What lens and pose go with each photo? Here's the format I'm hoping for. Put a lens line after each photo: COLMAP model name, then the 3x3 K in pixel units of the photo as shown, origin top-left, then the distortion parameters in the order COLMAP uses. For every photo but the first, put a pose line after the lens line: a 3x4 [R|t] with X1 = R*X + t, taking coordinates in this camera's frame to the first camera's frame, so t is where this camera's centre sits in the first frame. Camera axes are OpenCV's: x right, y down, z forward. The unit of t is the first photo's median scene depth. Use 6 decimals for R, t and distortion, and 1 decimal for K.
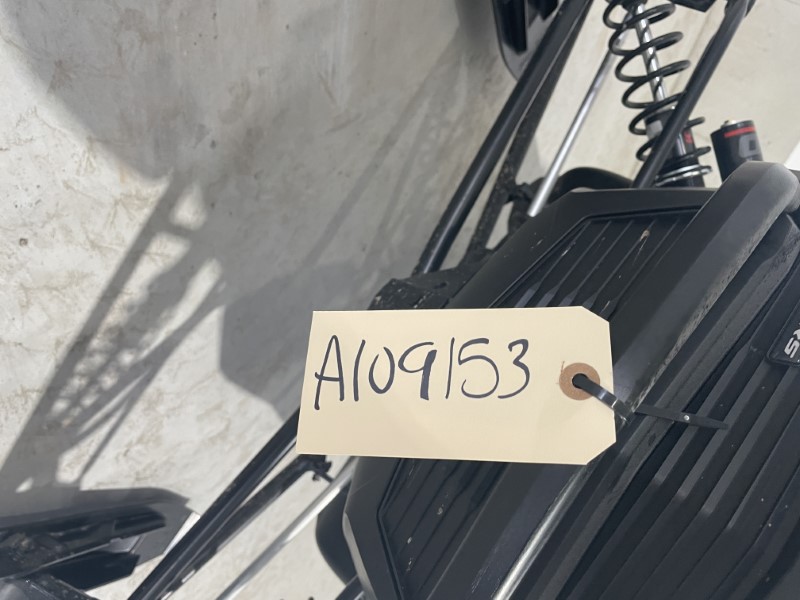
lens RADIAL K [[626.7, 0, 400.0], [0, 626.7, 300.0], [0, 0, 1]] dist [0.088347, -0.136544]
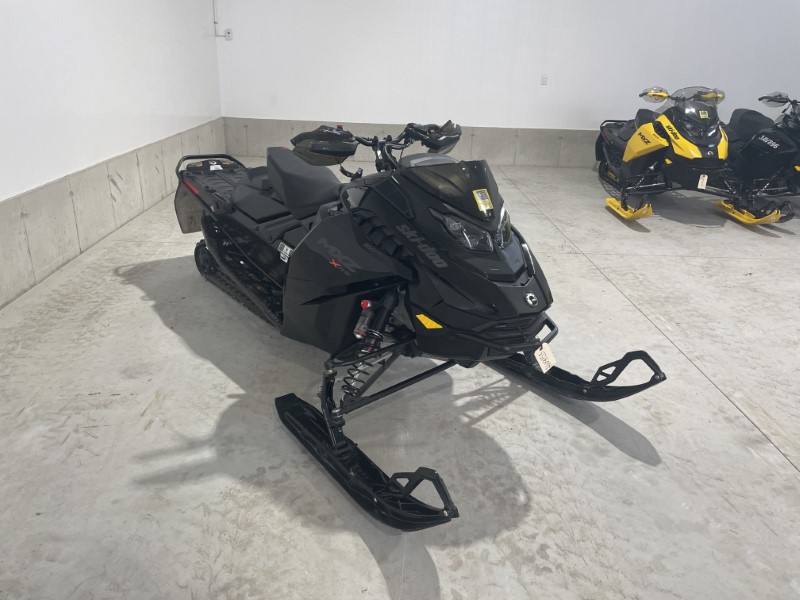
lens RADIAL K [[626.7, 0, 400.0], [0, 626.7, 300.0], [0, 0, 1]] dist [0.088347, -0.136544]
pose [[-0.588015, -0.682187, -0.434580, 1.740424], [0.518275, -0.730267, 0.445086, -1.324058], [-0.620991, 0.036485, 0.782968, -1.437432]]
